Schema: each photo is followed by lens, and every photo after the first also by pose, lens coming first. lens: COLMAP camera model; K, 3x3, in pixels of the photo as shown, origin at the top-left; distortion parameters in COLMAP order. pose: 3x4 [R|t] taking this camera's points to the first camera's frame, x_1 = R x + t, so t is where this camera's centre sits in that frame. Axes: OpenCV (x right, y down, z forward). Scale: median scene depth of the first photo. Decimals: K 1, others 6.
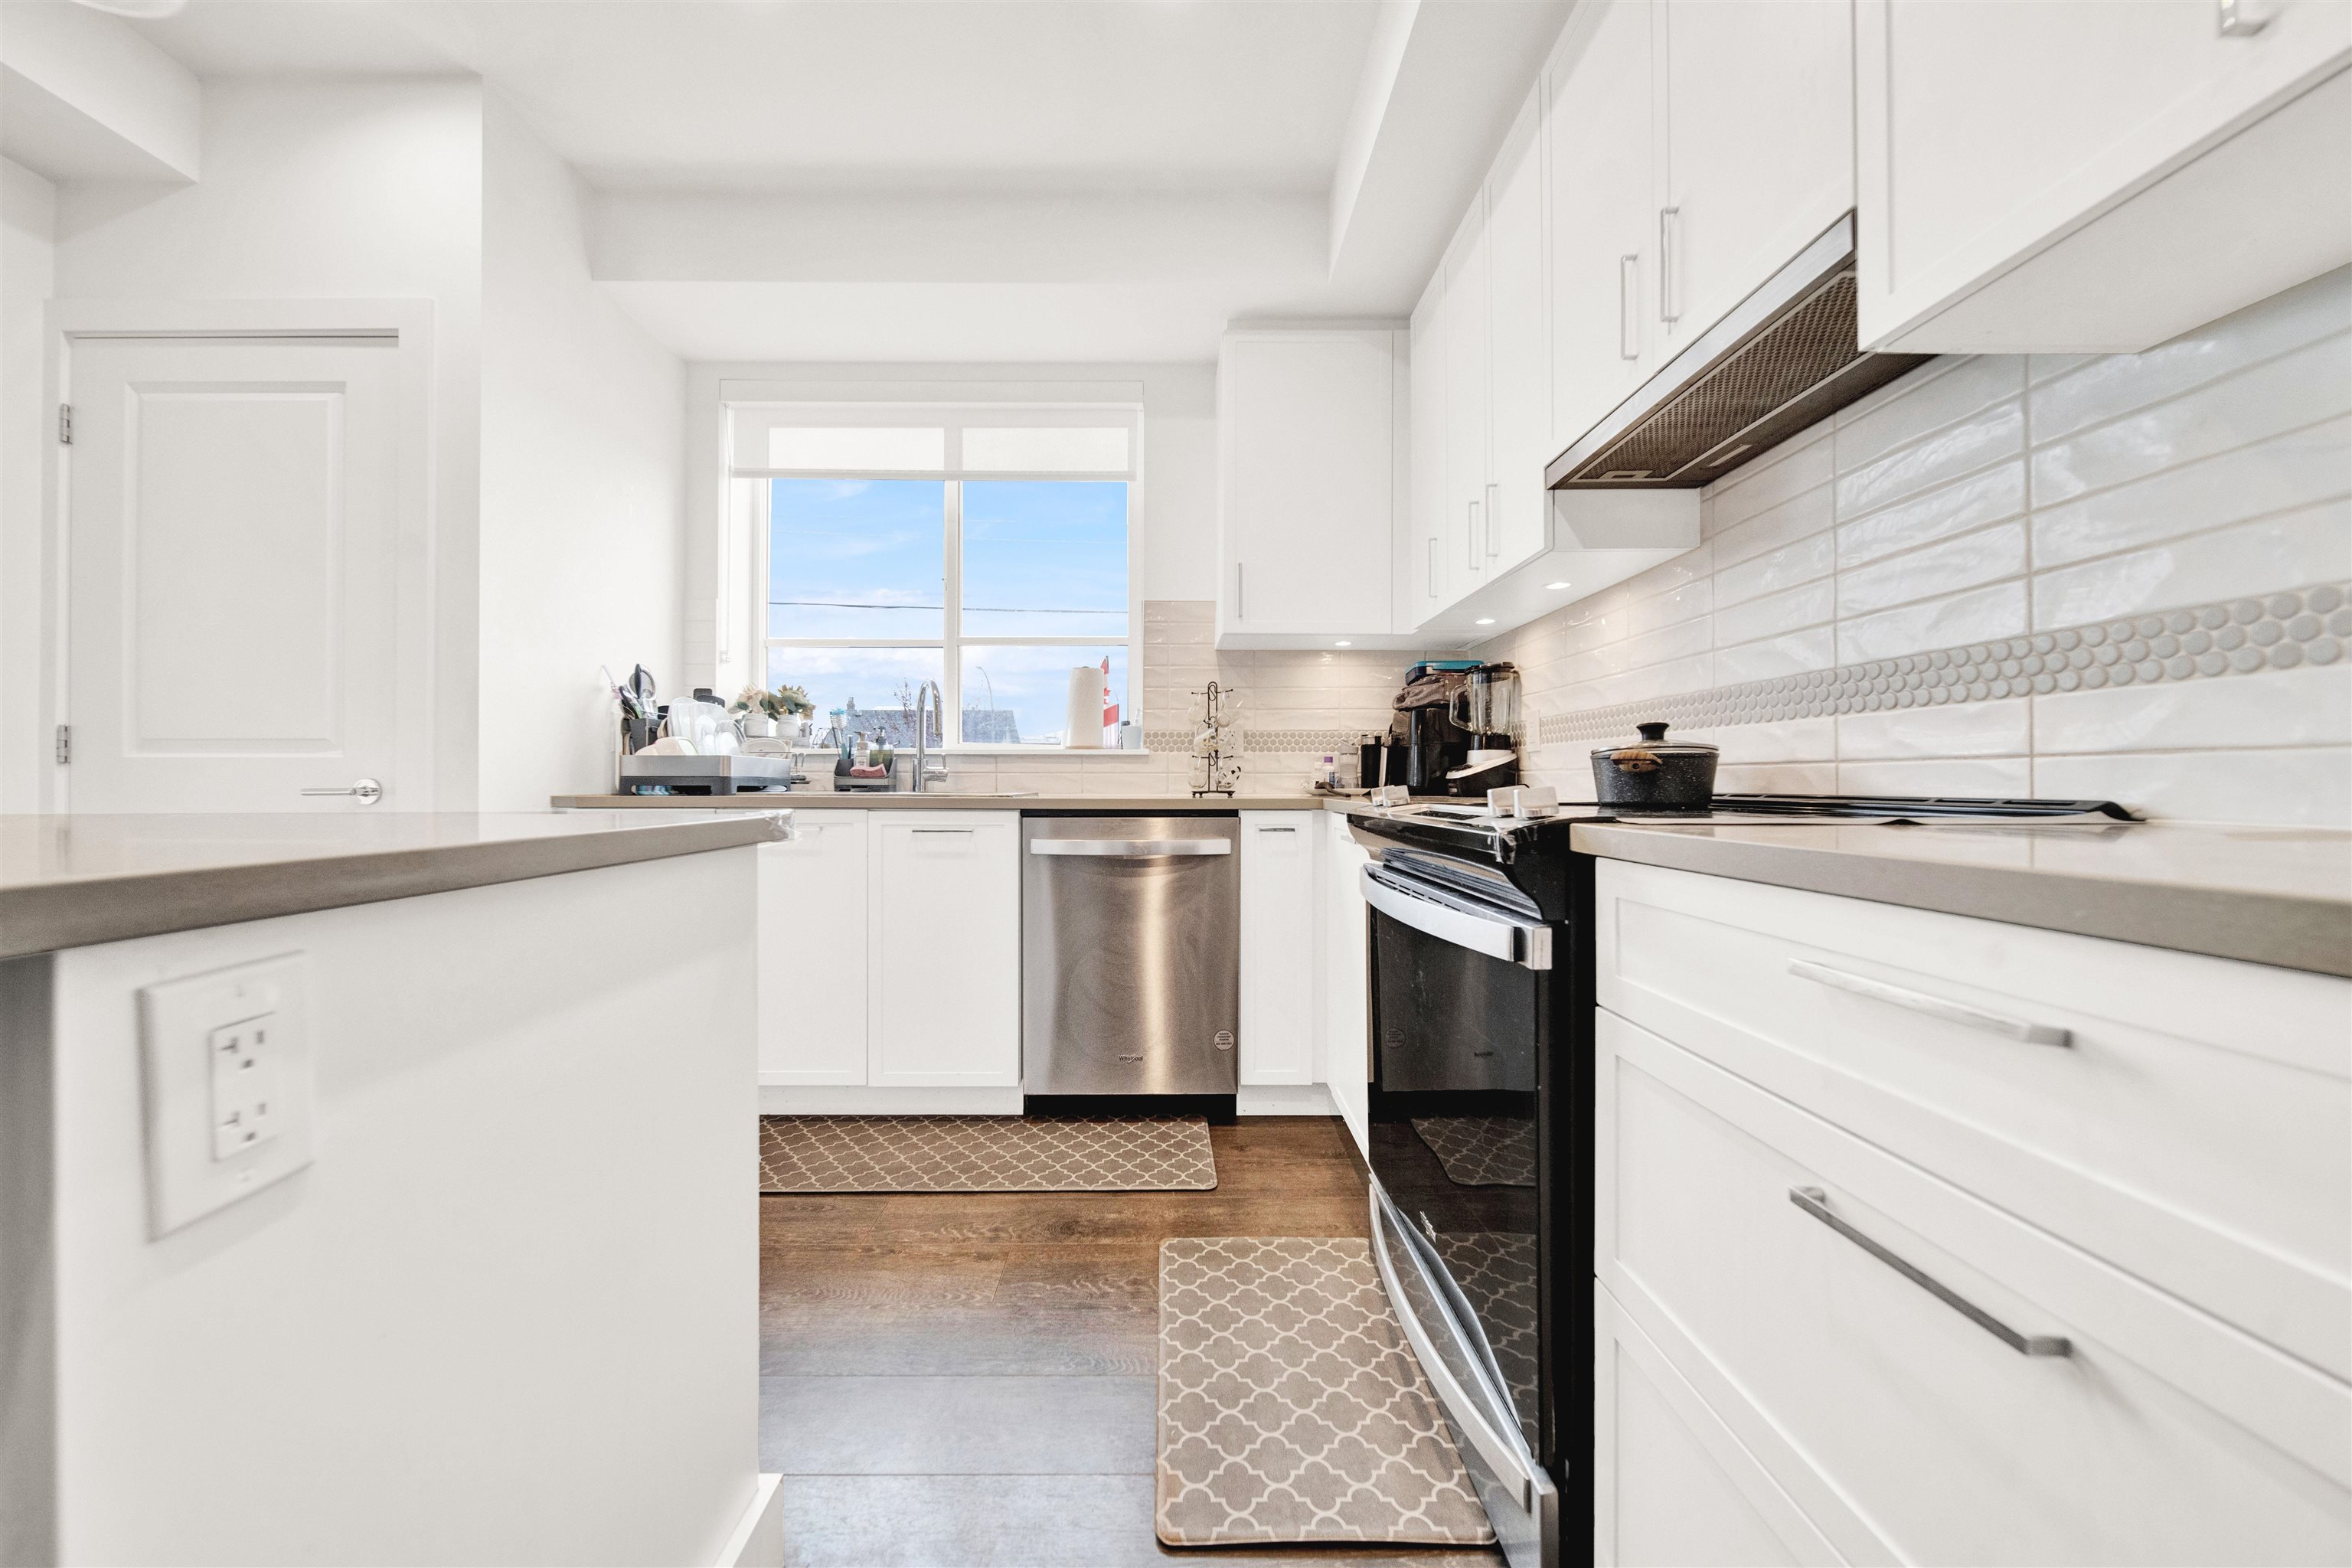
lens RADIAL K [[833.8, 0, 1157.9], [0, 833.8, 781.5], [0, 0, 1]] dist [0.001959, -0.002321]
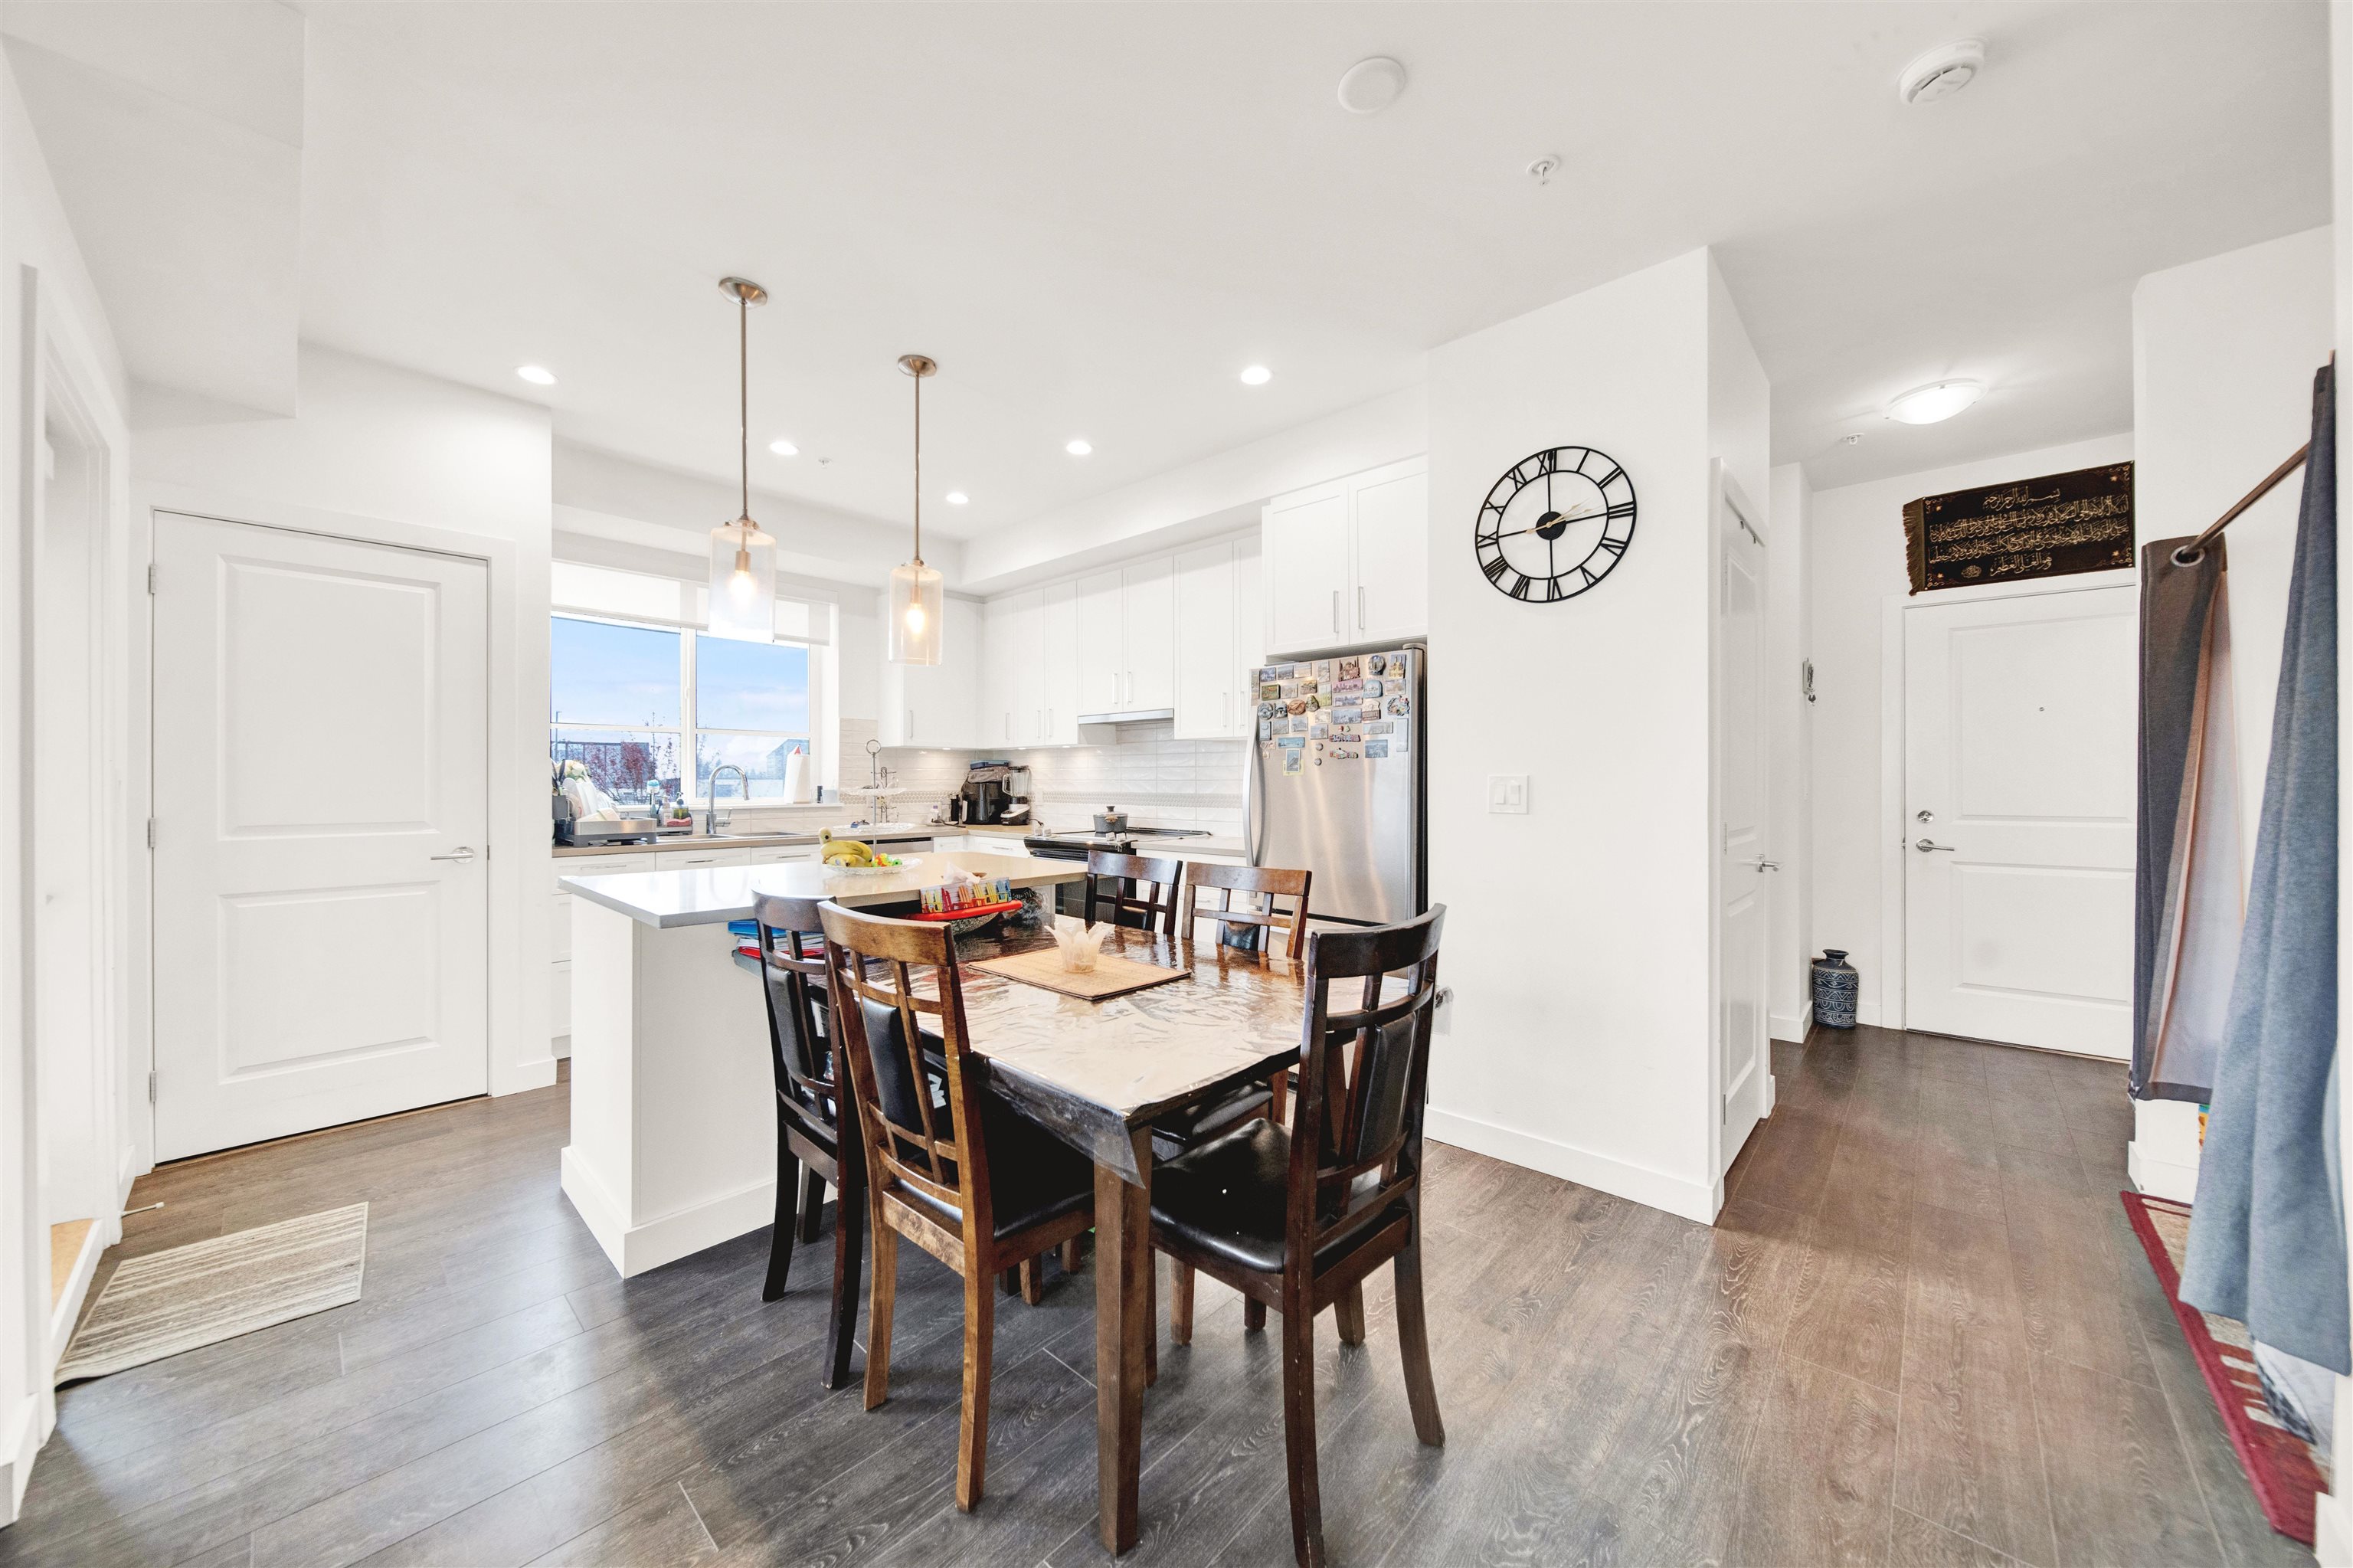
lens RADIAL K [[834.1, 0, 1165.7], [0, 834.1, 781.8], [0, 0, 1]] dist [0.001959, -0.002321]
pose [[0.684090, -0.000339, 0.729398, -0.995773], [-0.001865, 0.999996, 0.002214, -0.108093], [-0.729395, -0.002875, 0.684086, -0.831895]]
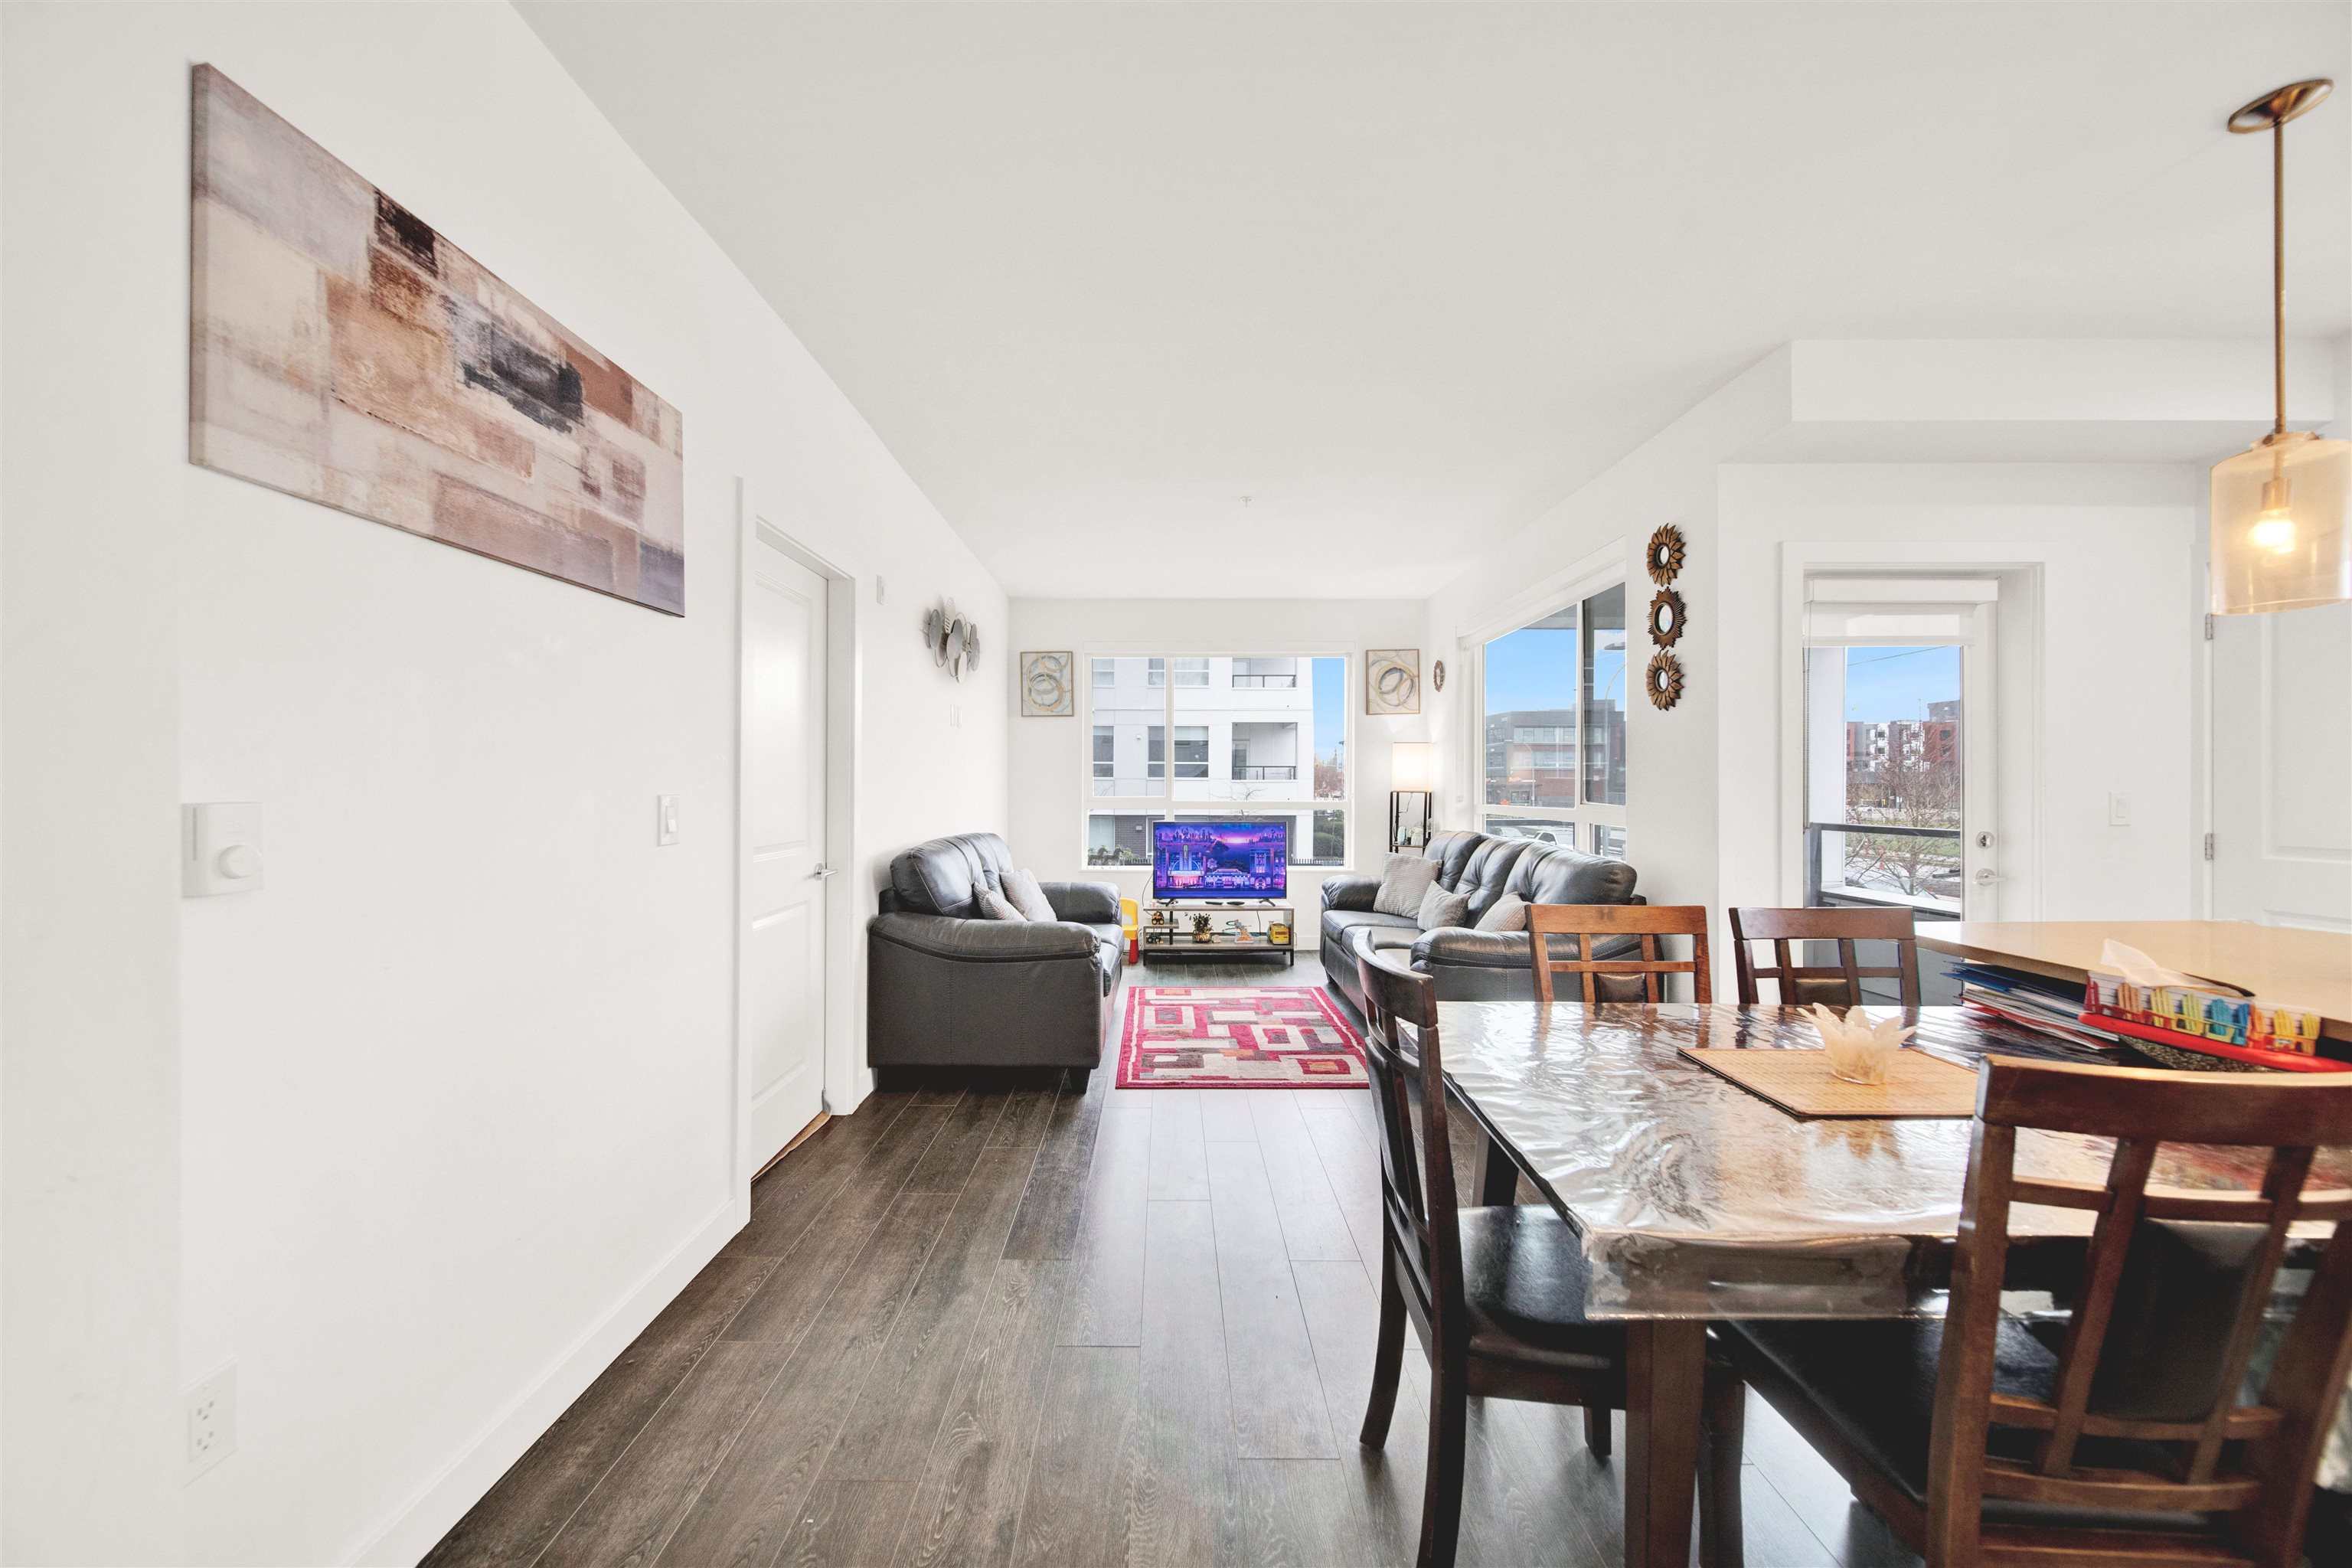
lens RADIAL K [[833.8, 0, 1168.6], [0, 833.8, 784.0], [0, 0, 1]] dist [0.001959, -0.002321]
pose [[0.006467, -0.002606, -0.999976, 0.105090], [0.000078, 0.999997, -0.002606, -0.126971], [0.999979, -0.000061, 0.006467, -0.696451]]
